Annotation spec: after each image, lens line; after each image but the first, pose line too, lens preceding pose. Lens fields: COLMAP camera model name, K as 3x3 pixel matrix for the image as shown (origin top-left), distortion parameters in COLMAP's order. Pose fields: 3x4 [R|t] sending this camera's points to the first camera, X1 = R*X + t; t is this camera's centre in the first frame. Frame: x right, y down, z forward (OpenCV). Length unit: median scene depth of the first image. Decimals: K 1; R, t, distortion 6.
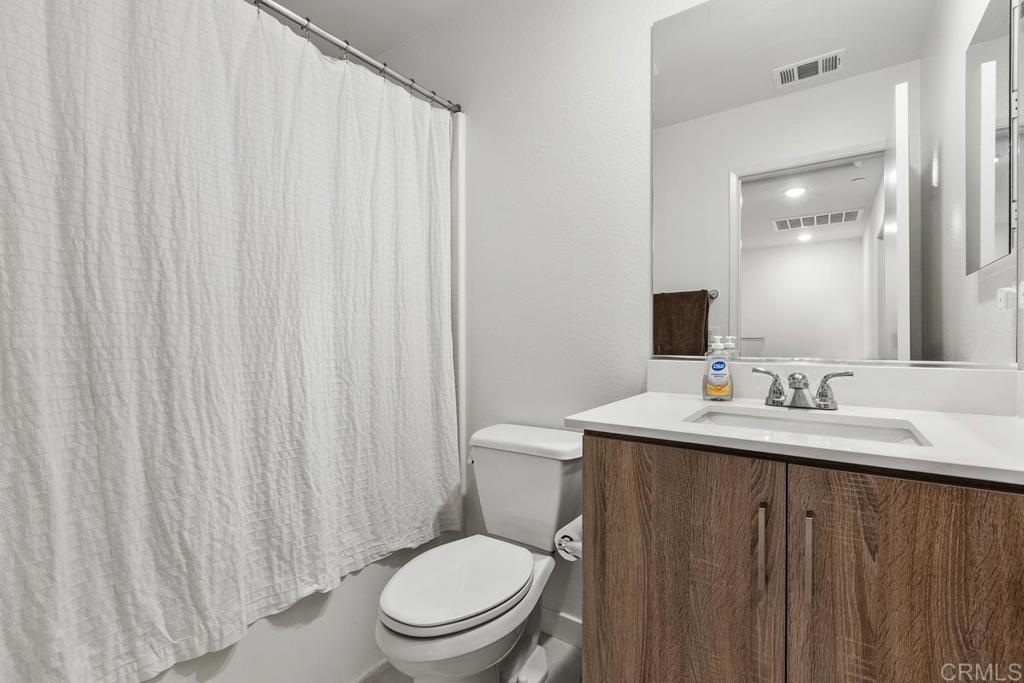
lens RADIAL K [[462.3, 0, 511.7], [0, 462.3, 344.5], [0, 0, 1]] dist [-0.001854, 0.001417]
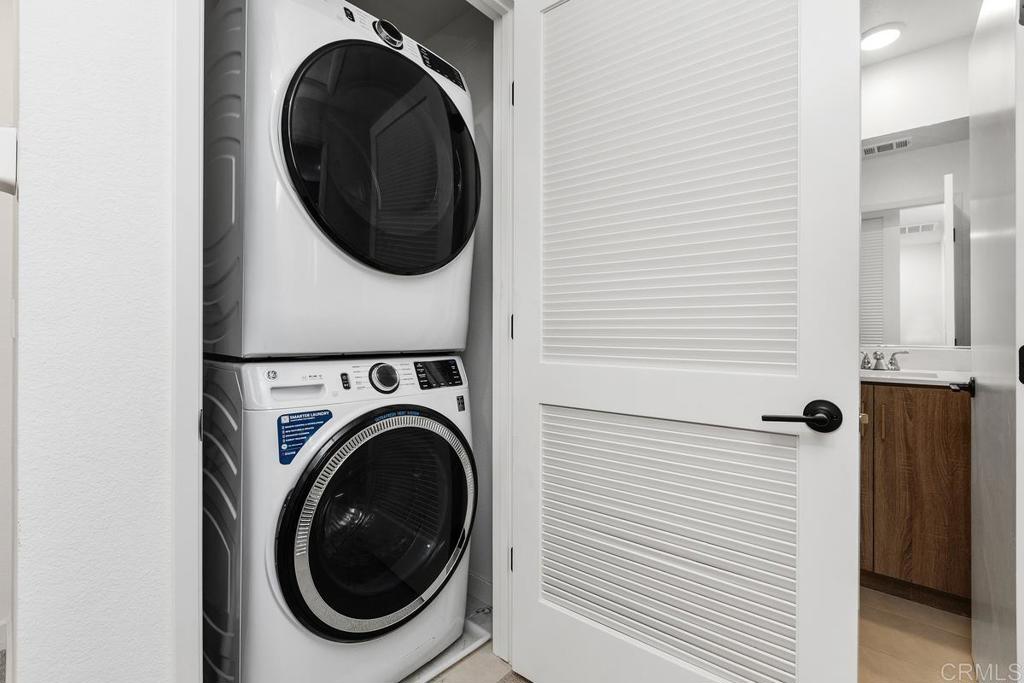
lens RADIAL K [[462.3, 0, 511.1], [0, 462.3, 333.7], [0, 0, 1]] dist [-0.001854, 0.001417]
pose [[0.993227, 0.005029, -0.116082, -1.052035], [-0.006619, 0.999889, -0.013315, 0.032771], [0.116002, 0.013993, 0.993150, -1.694418]]
